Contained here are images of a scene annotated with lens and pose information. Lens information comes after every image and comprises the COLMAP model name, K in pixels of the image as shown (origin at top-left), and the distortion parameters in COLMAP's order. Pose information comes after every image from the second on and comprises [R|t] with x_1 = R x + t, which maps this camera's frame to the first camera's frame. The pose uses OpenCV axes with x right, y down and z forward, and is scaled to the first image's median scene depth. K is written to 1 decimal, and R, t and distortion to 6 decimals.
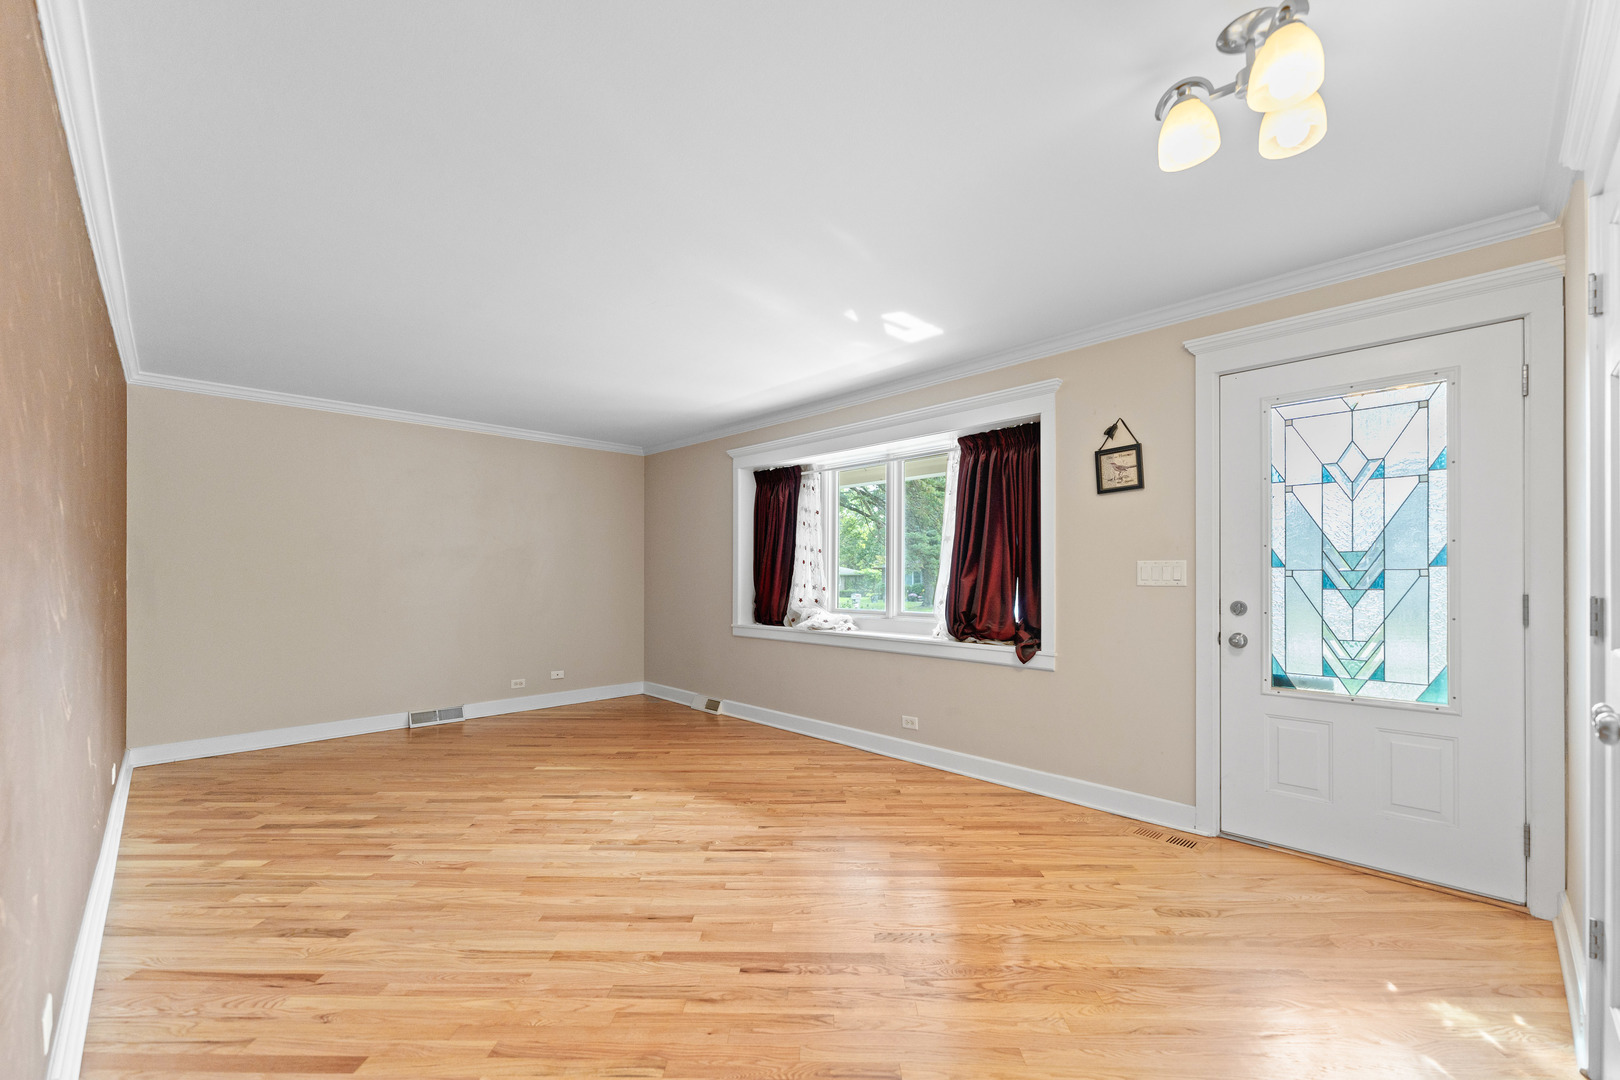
lens RADIAL K [[659.8, 0, 810.8], [0, 659.8, 578.0], [0, 0, 1]] dist [0.006882, 0.000268]
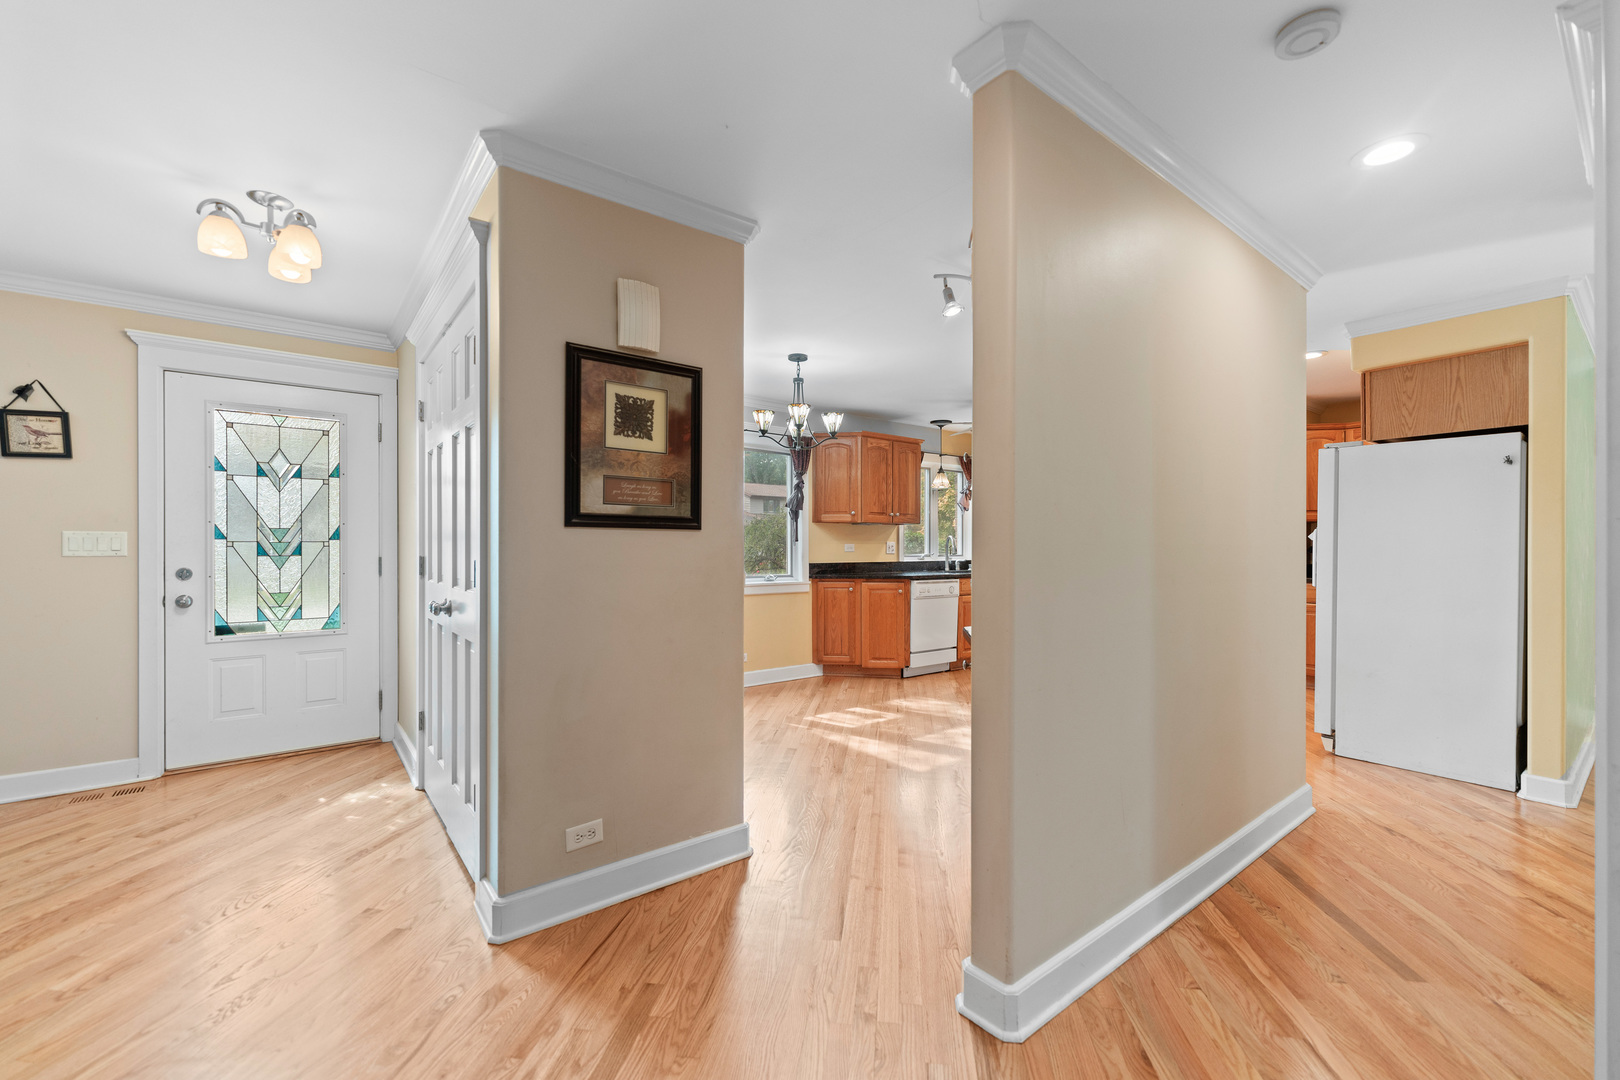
lens RADIAL K [[659.3, 0, 810.0], [0, 659.3, 540.0], [0, 0, 1]] dist [0.000441, 0.000153]
pose [[0.112585, 0.008014, 0.993610, -0.407810], [0.003978, 0.999956, -0.008516, 0.000014], [-0.993634, 0.004911, 0.112549, -0.243644]]
